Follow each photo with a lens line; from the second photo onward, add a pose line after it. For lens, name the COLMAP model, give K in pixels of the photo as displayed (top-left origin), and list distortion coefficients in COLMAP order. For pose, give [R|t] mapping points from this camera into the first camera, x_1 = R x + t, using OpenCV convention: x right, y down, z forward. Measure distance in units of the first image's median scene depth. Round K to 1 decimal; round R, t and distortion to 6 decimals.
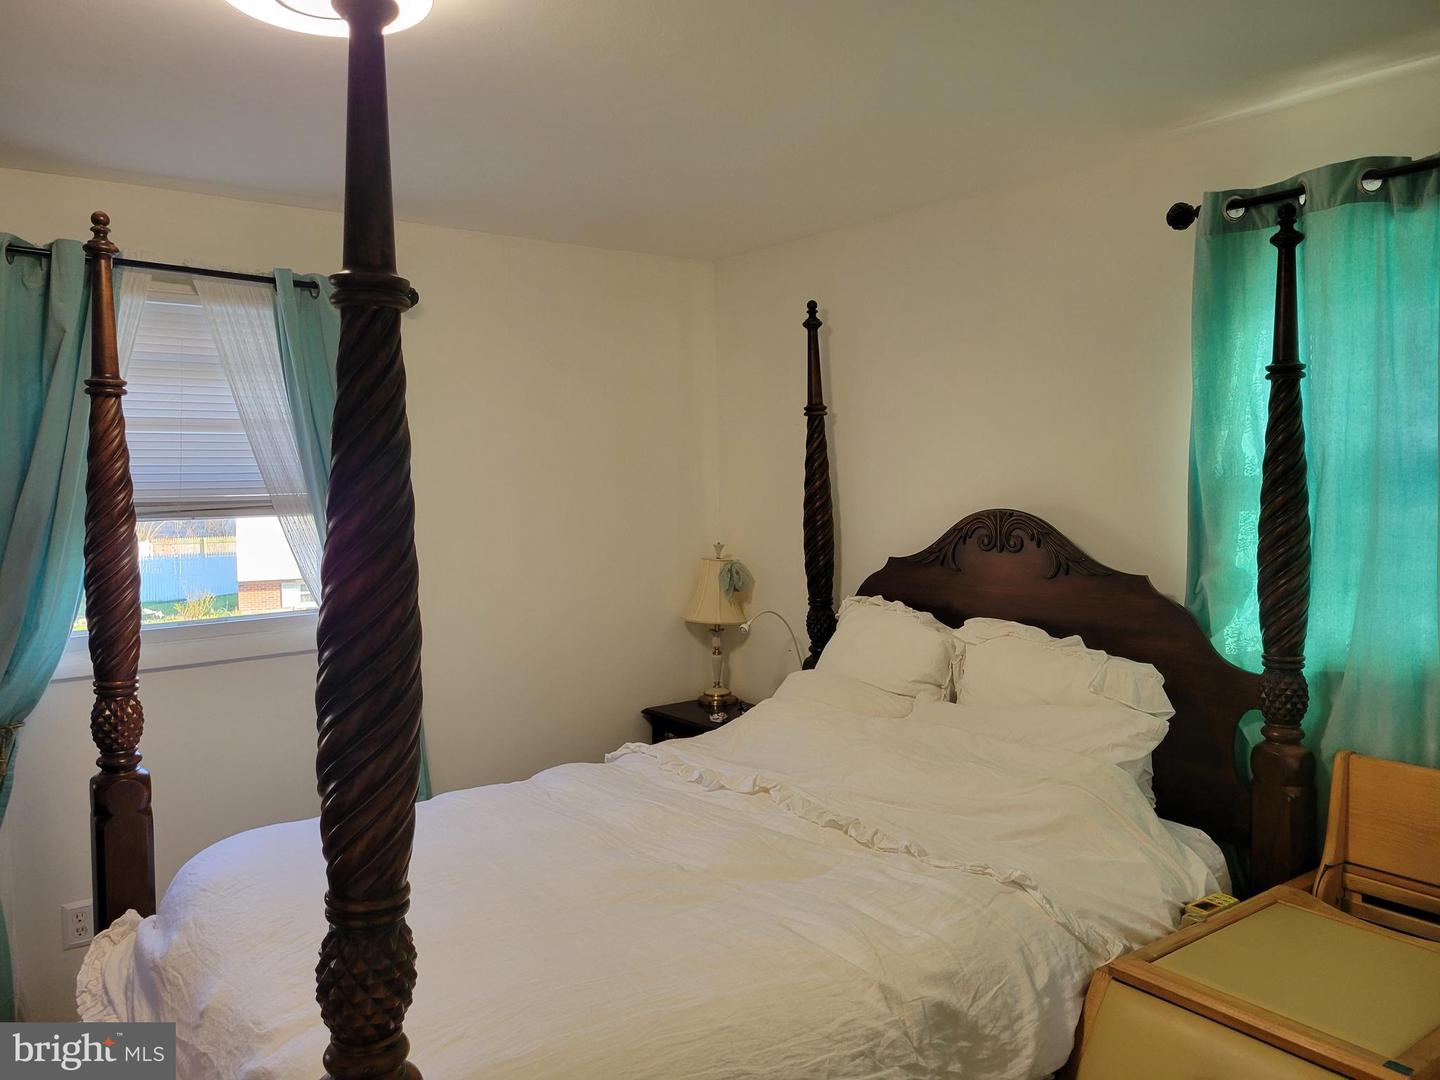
lens RADIAL K [[1086.7, 0, 719.7], [0, 1086.7, 529.0], [0, 0, 1]] dist [0.042779, -0.013171]
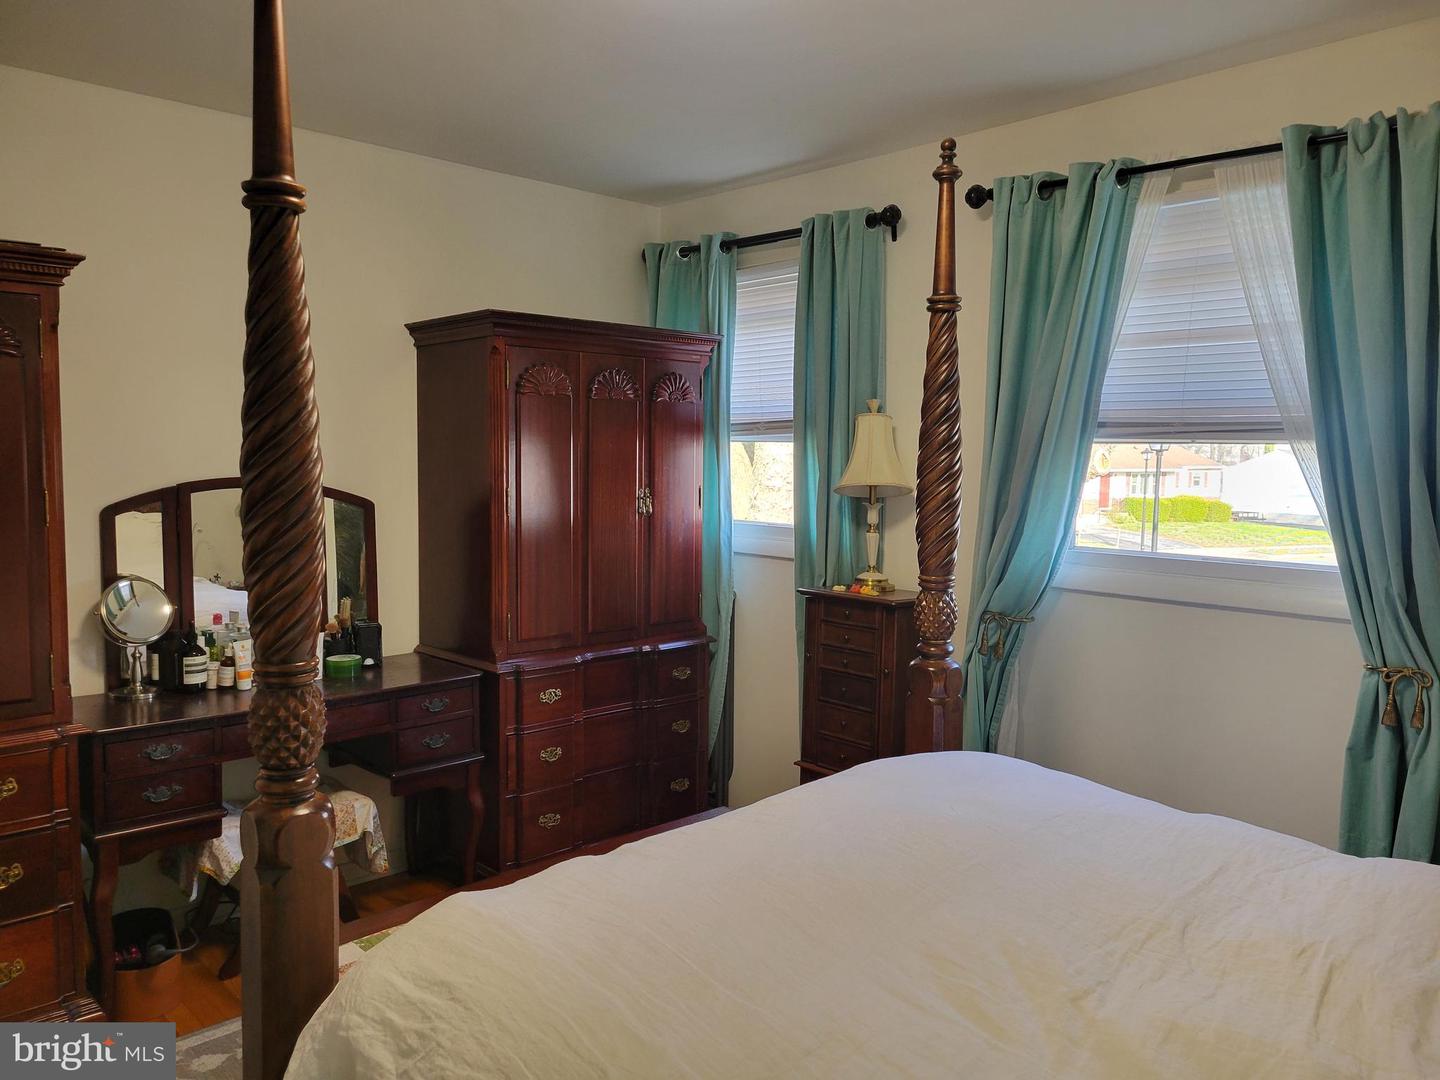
lens RADIAL K [[1086.7, 0, 719.7], [0, 1086.7, 529.0], [0, 0, 1]] dist [0.042779, -0.013171]
pose [[0.080412, 0.101173, -0.991614, 0.394591], [-0.069501, 0.992983, 0.095677, 0.003279], [0.994336, 0.061225, 0.086880, 0.543398]]
